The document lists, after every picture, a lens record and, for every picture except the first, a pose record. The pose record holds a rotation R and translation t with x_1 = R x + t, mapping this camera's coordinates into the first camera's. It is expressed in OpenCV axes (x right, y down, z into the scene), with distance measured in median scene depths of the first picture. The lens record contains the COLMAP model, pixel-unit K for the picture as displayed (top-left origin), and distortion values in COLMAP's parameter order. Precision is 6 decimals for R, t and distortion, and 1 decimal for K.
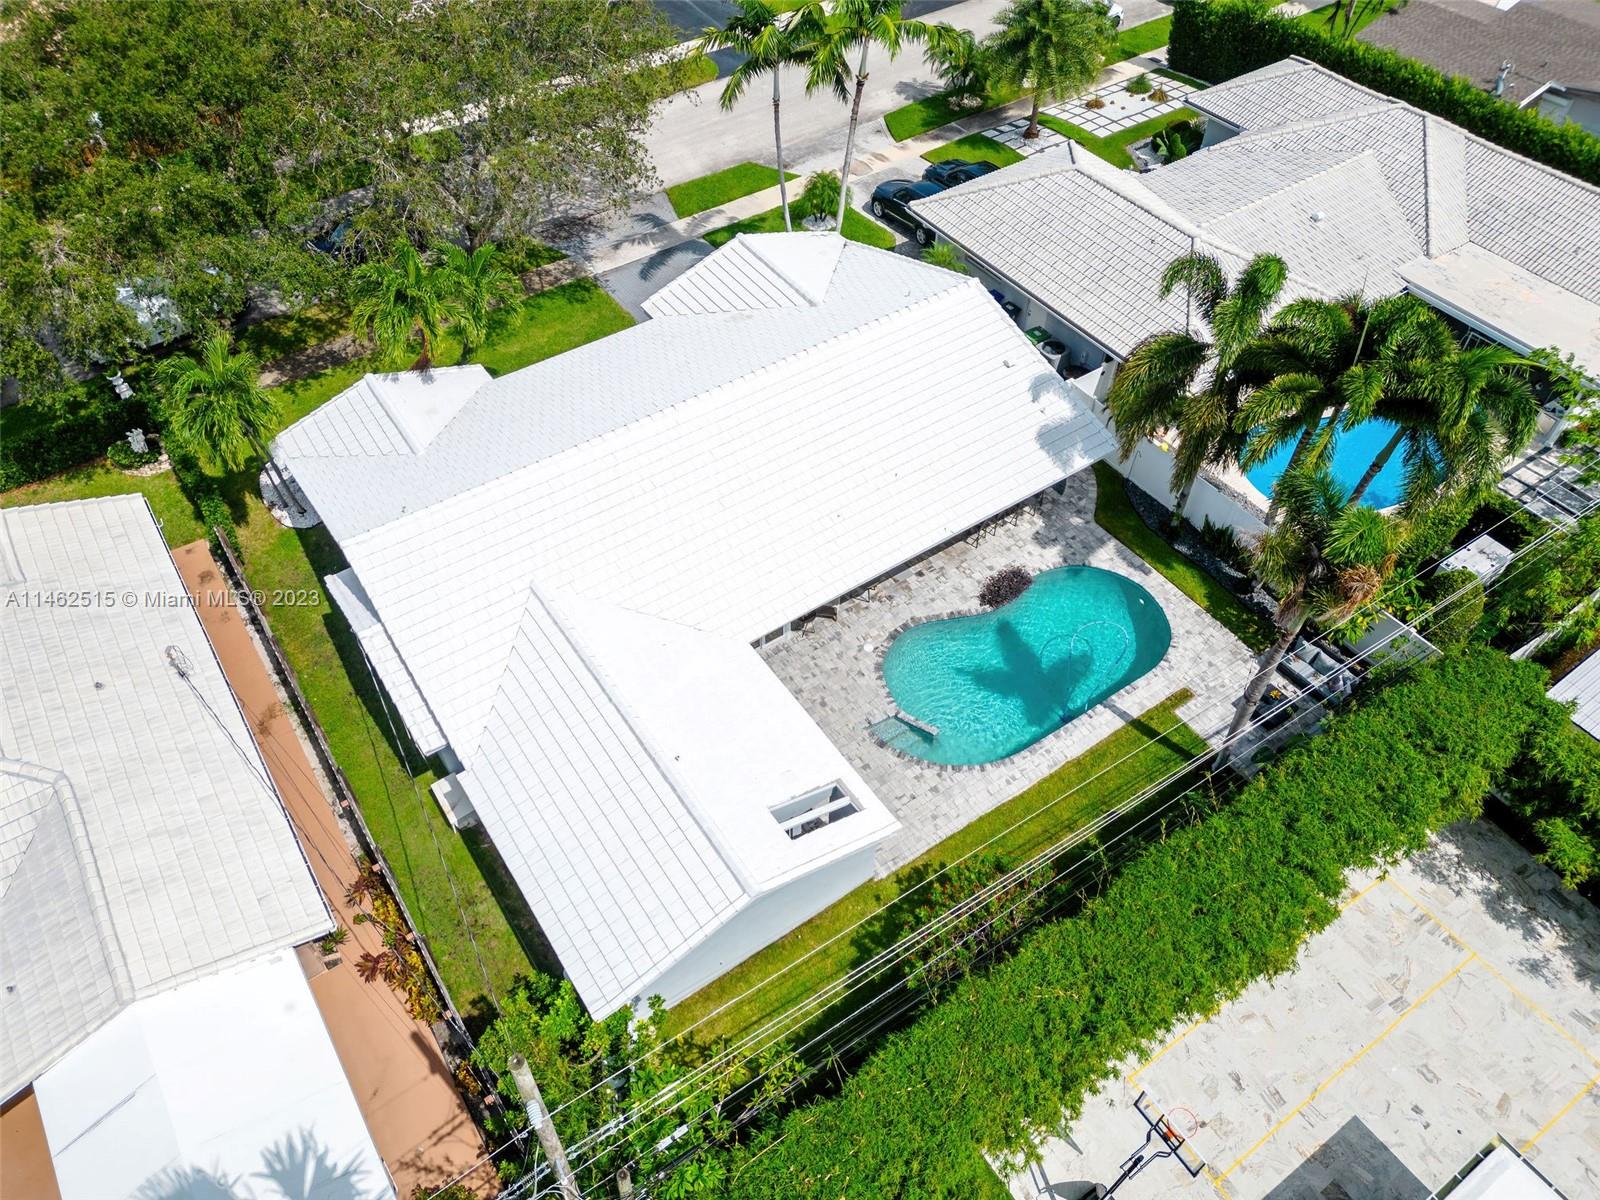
lens RADIAL K [[1130.8, 0, 797.4], [0, 1130.8, 601.9], [0, 0, 1]] dist [0.073437, -0.069954]
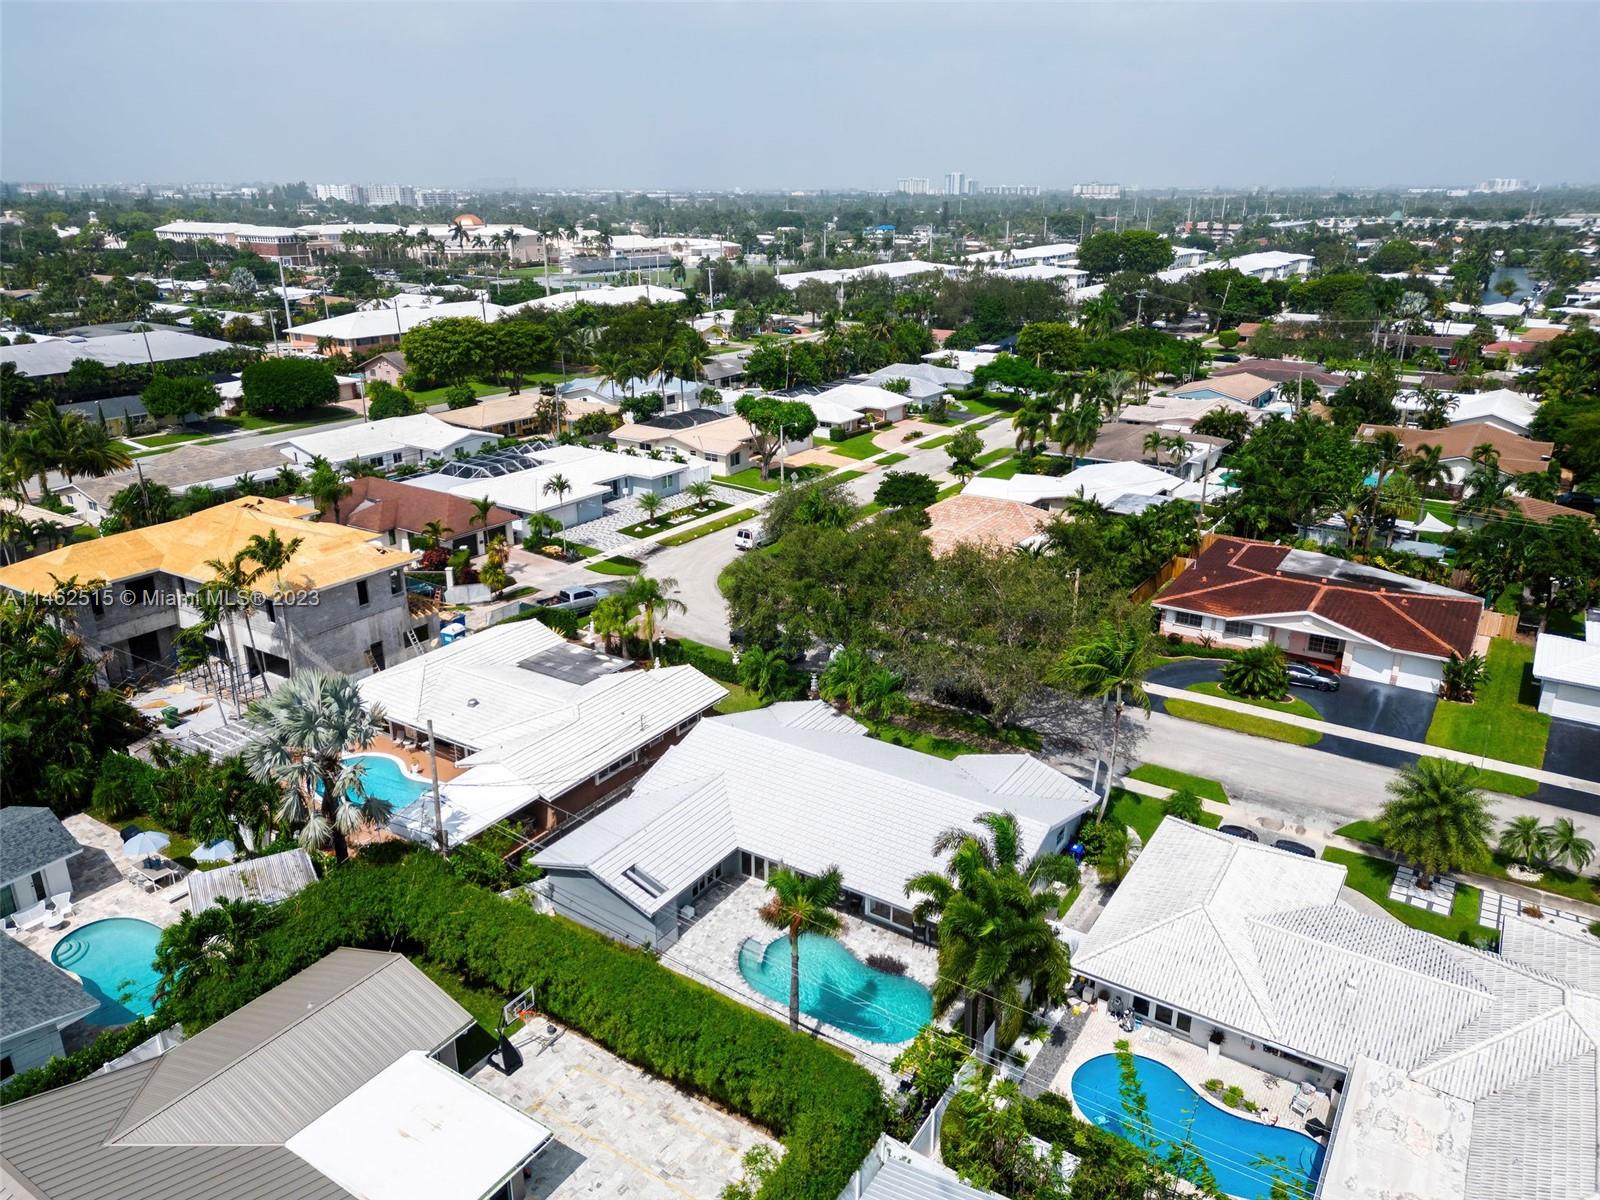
lens RADIAL K [[1130.8, 0, 797.4], [0, 1130.8, 601.9], [0, 0, 1]] dist [0.073437, -0.069954]
pose [[0.383416, 0.320077, -0.866339, 1.306970], [-0.697032, 0.715684, -0.044070, -0.209999], [0.605919, 0.620763, 0.497509, -0.127957]]
